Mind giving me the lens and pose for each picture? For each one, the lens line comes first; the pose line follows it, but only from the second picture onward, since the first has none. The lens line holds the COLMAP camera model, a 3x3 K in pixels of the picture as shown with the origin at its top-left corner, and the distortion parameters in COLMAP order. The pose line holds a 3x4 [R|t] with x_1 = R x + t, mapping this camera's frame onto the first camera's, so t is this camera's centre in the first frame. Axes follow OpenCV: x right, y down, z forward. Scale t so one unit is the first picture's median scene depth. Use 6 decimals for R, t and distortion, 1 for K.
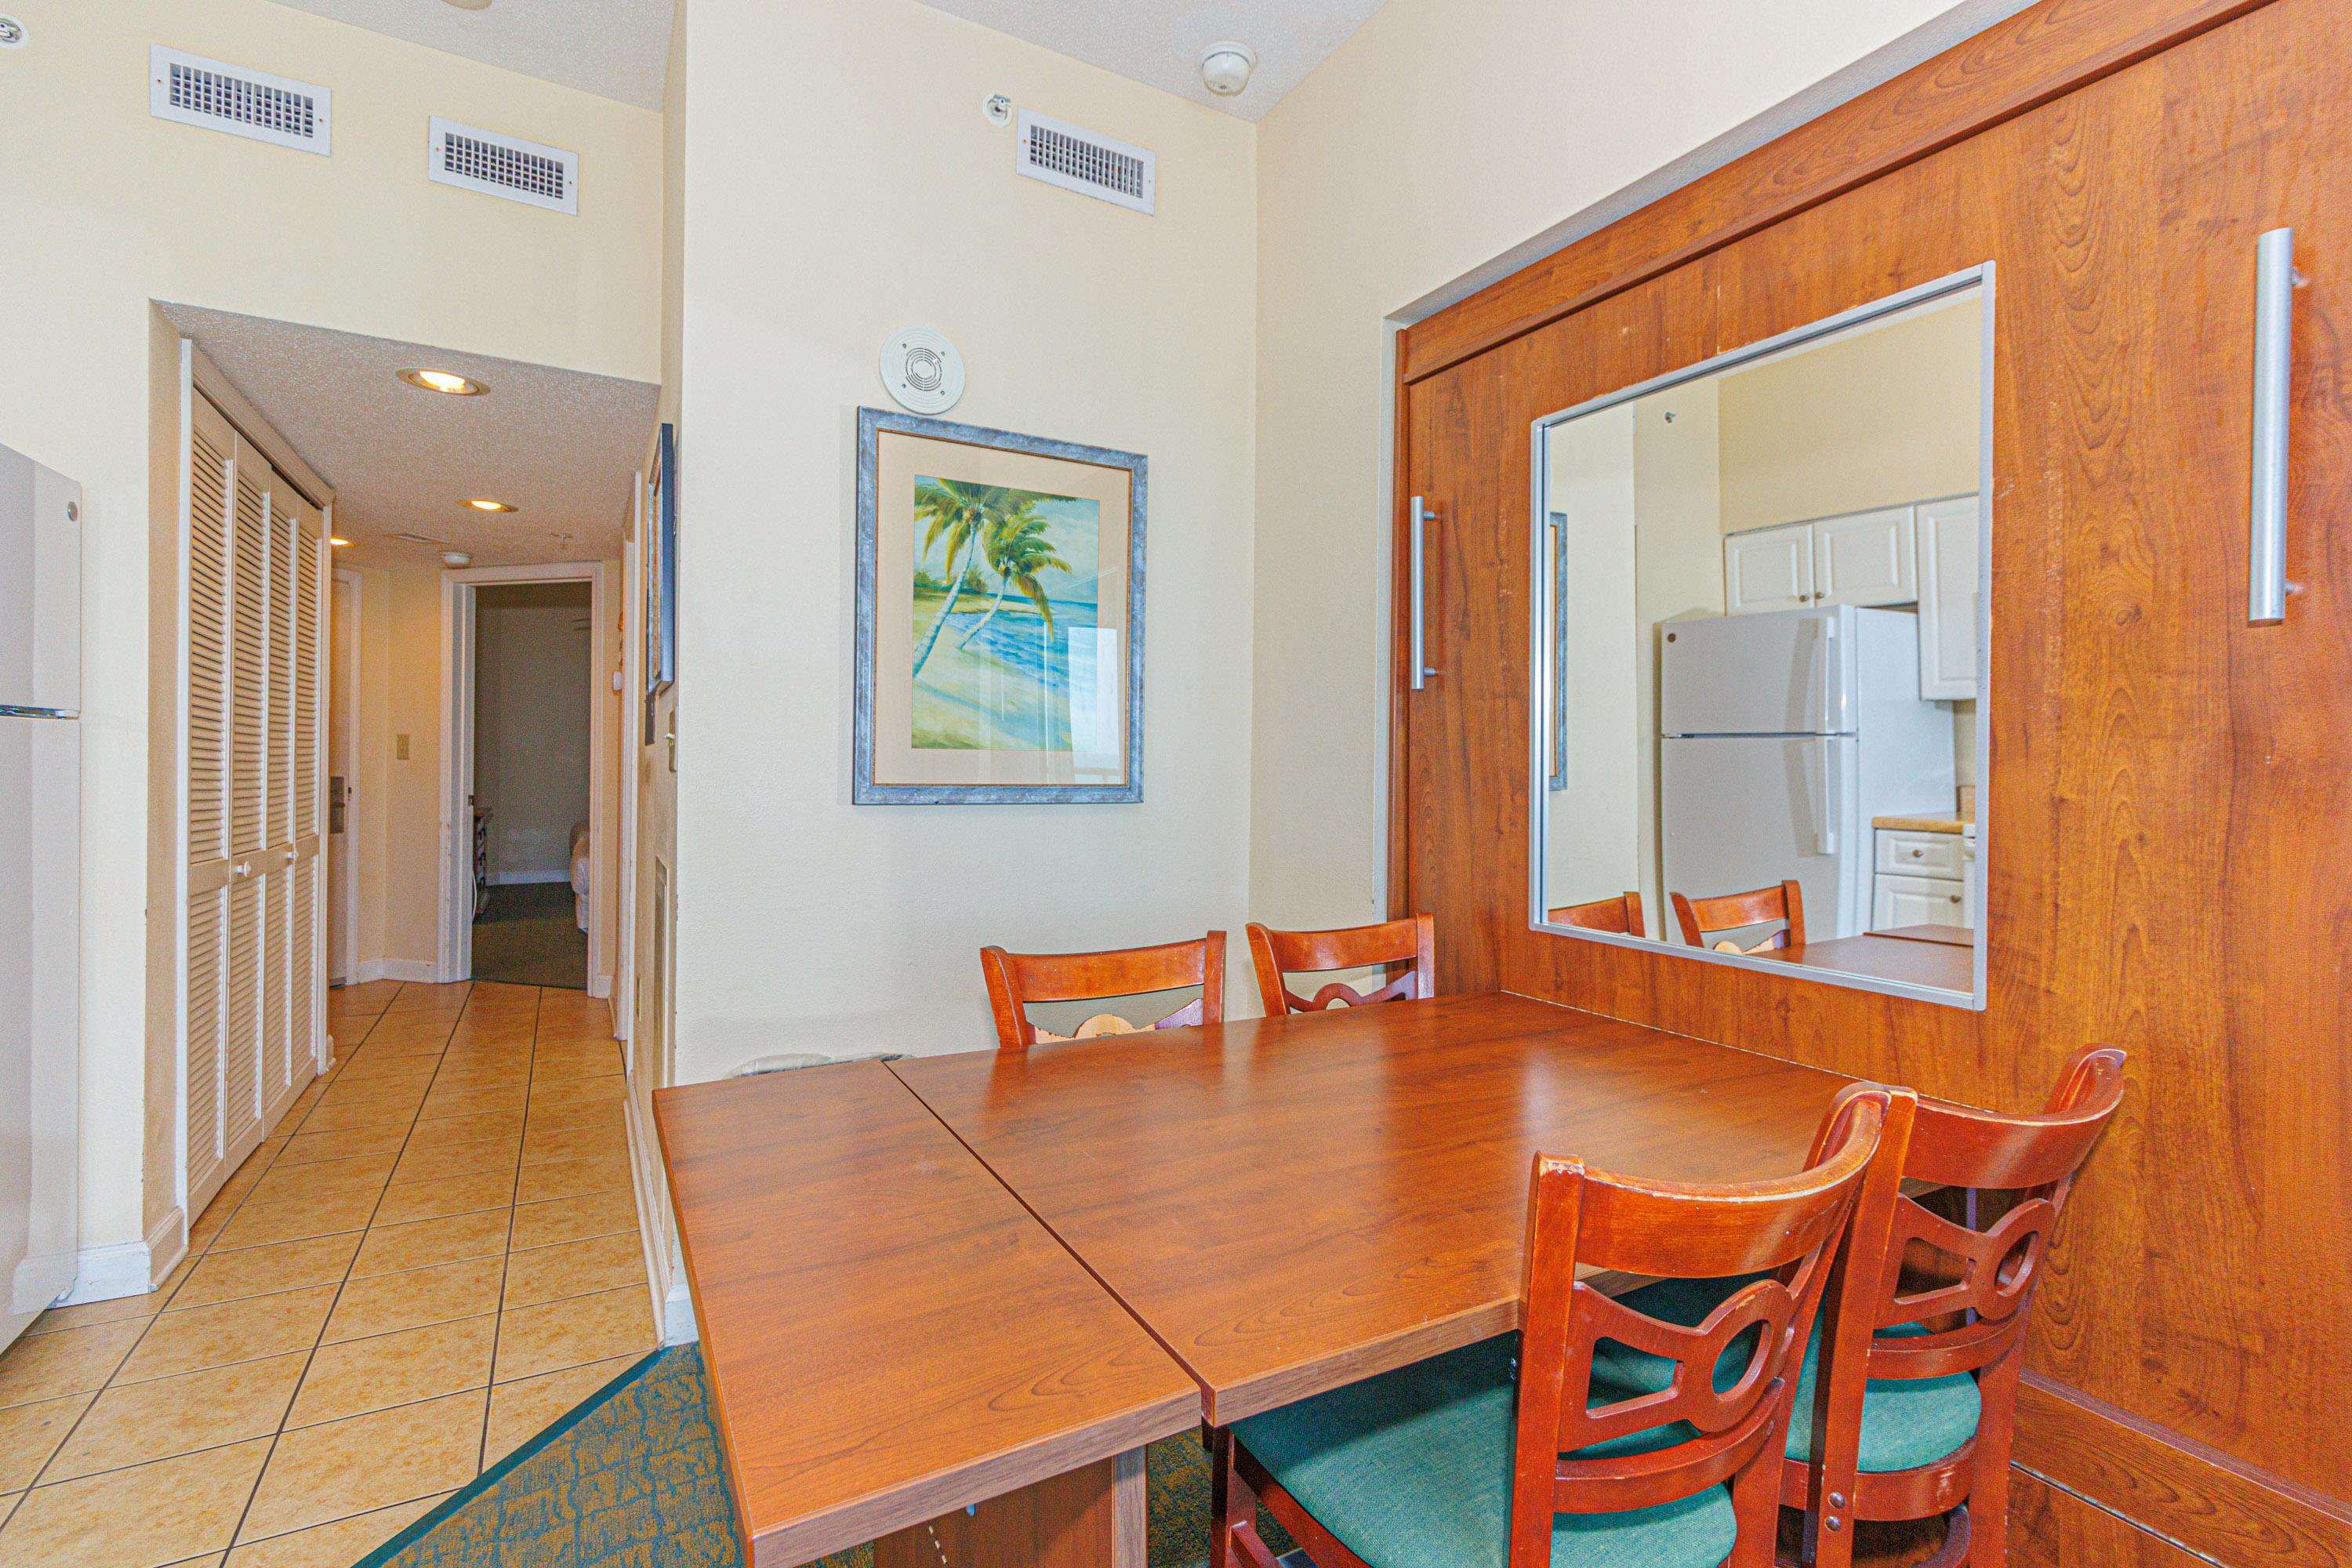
lens RADIAL K [[1079.4, 0, 1165.5], [0, 1079.4, 772.3], [0, 0, 1]] dist [0.003448, -0.000125]
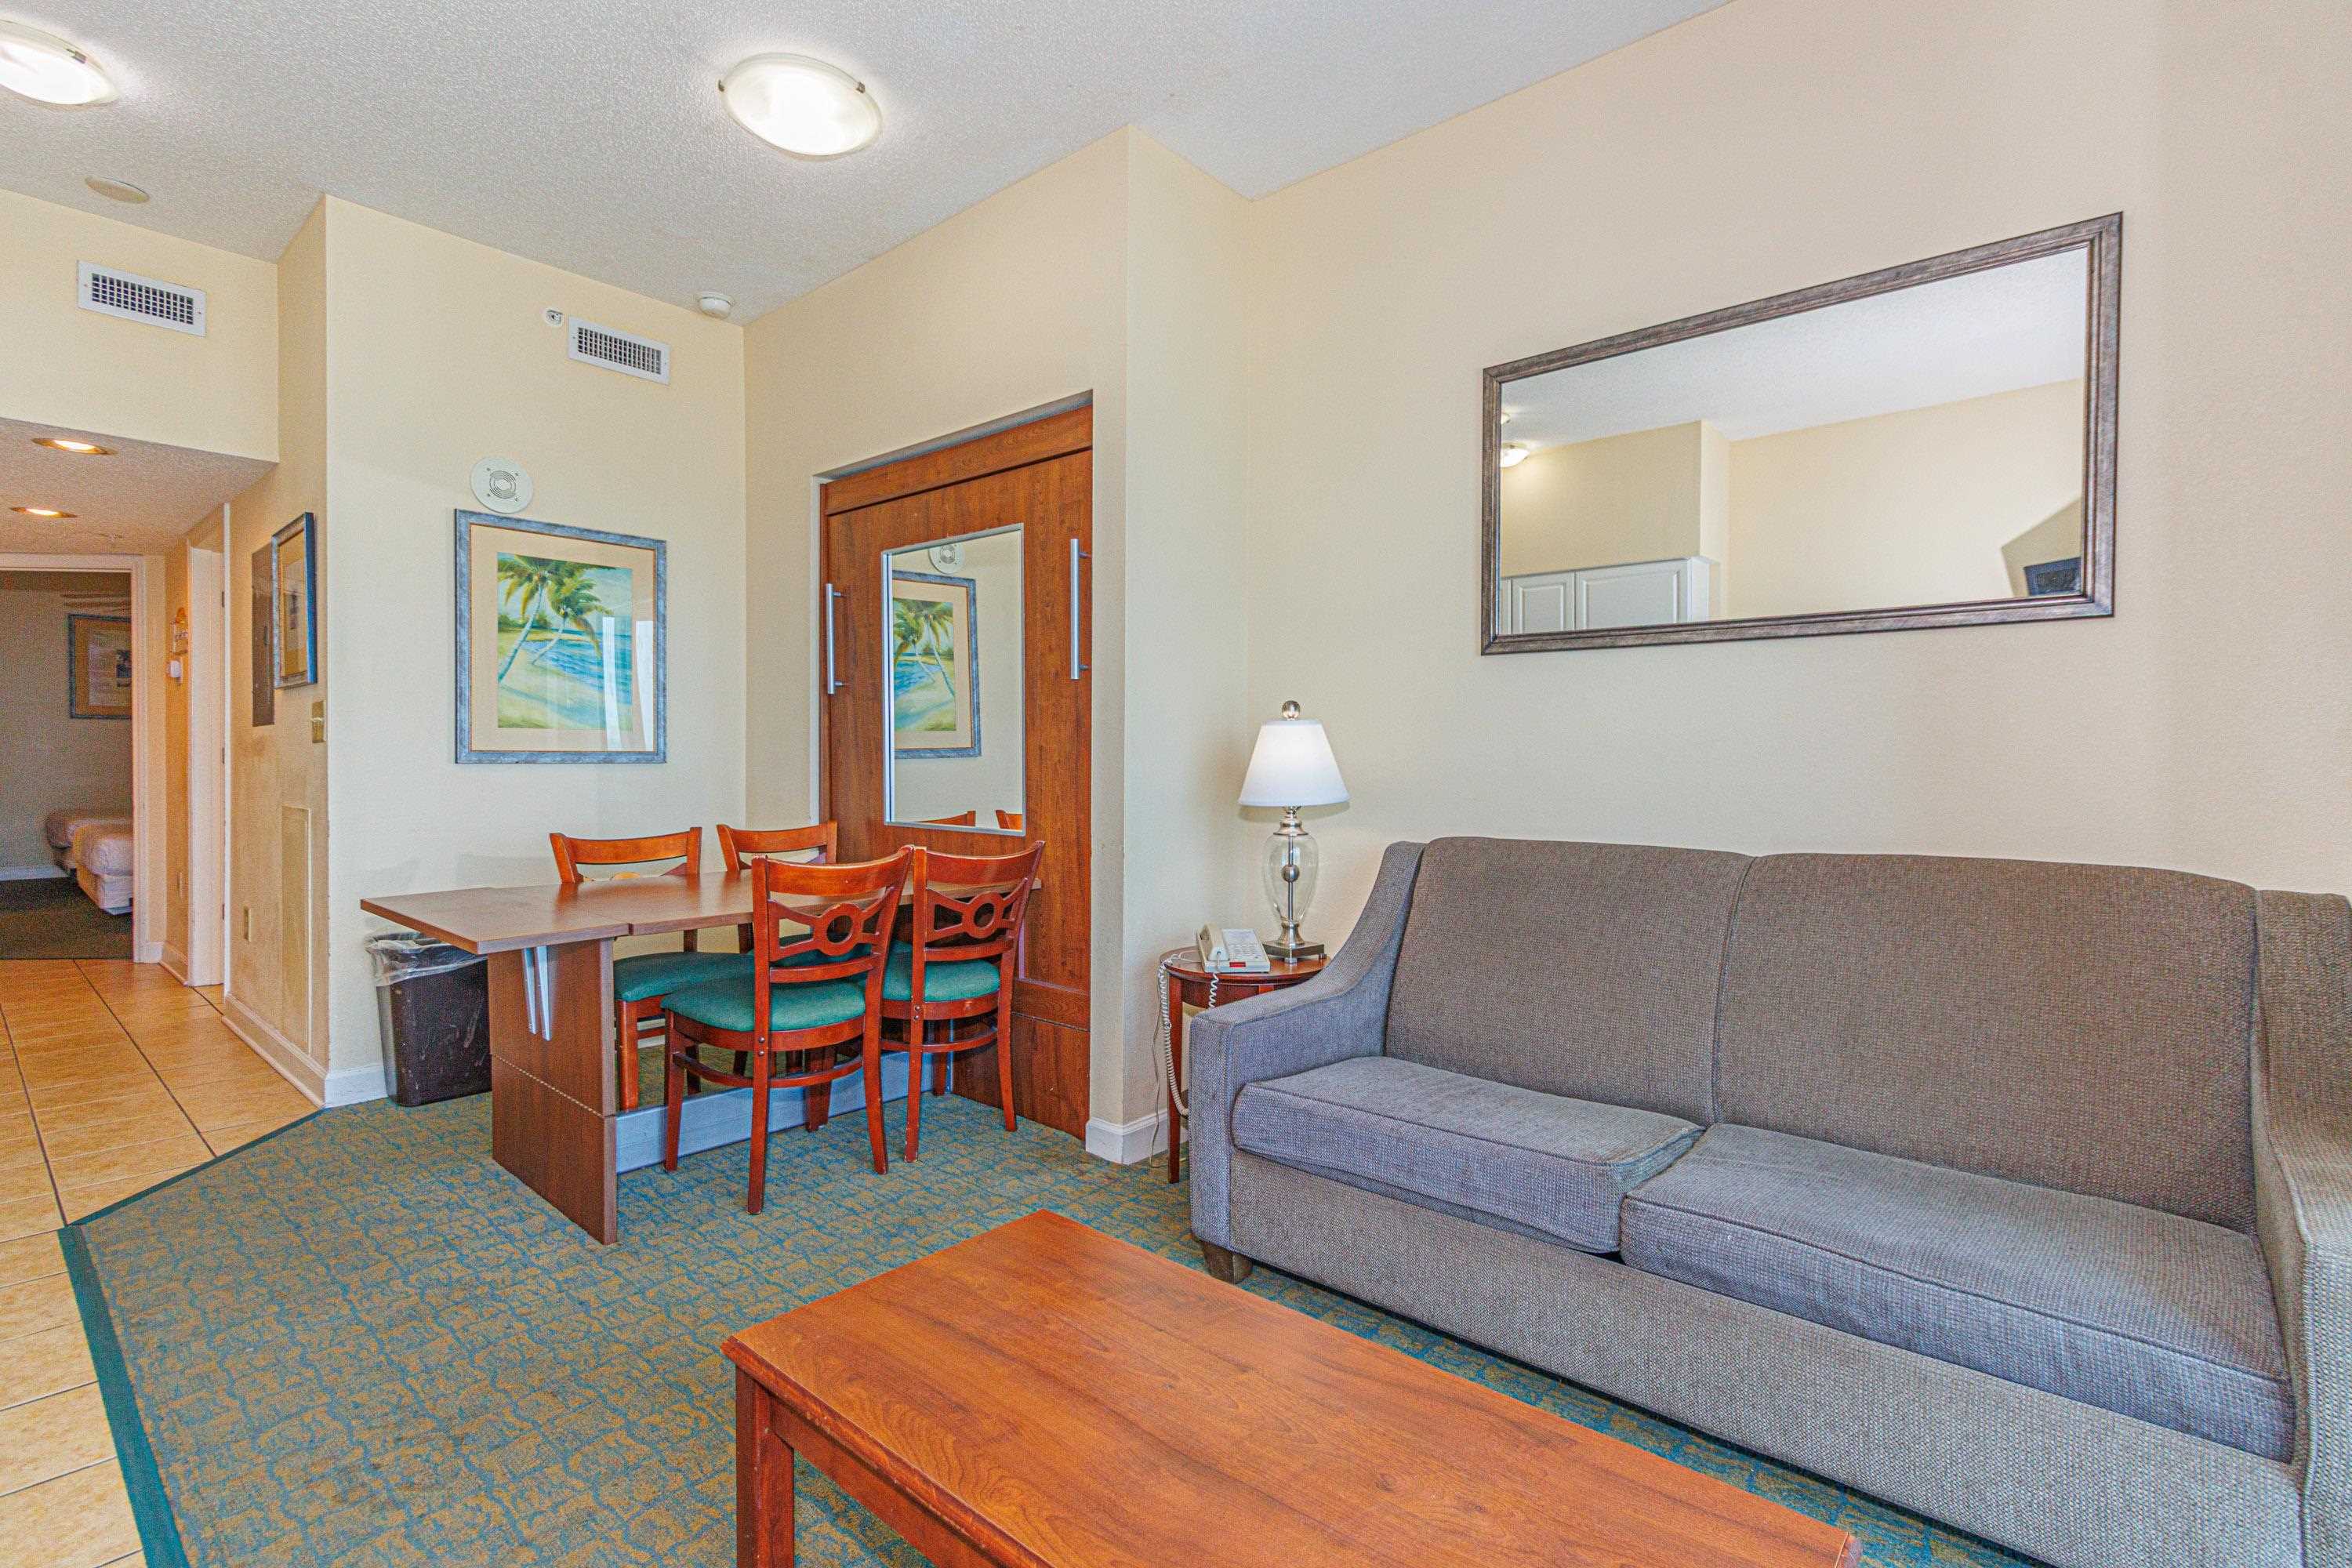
lens RADIAL K [[1079.4, 0, 1166.4], [0, 1079.4, 773.5], [0, 0, 1]] dist [0.003448, -0.000125]
pose [[0.939989, -0.012739, 0.340967, 0.137026], [0.008221, 0.999858, 0.014694, 0.028563], [-0.341106, -0.011009, 0.939960, -0.783692]]
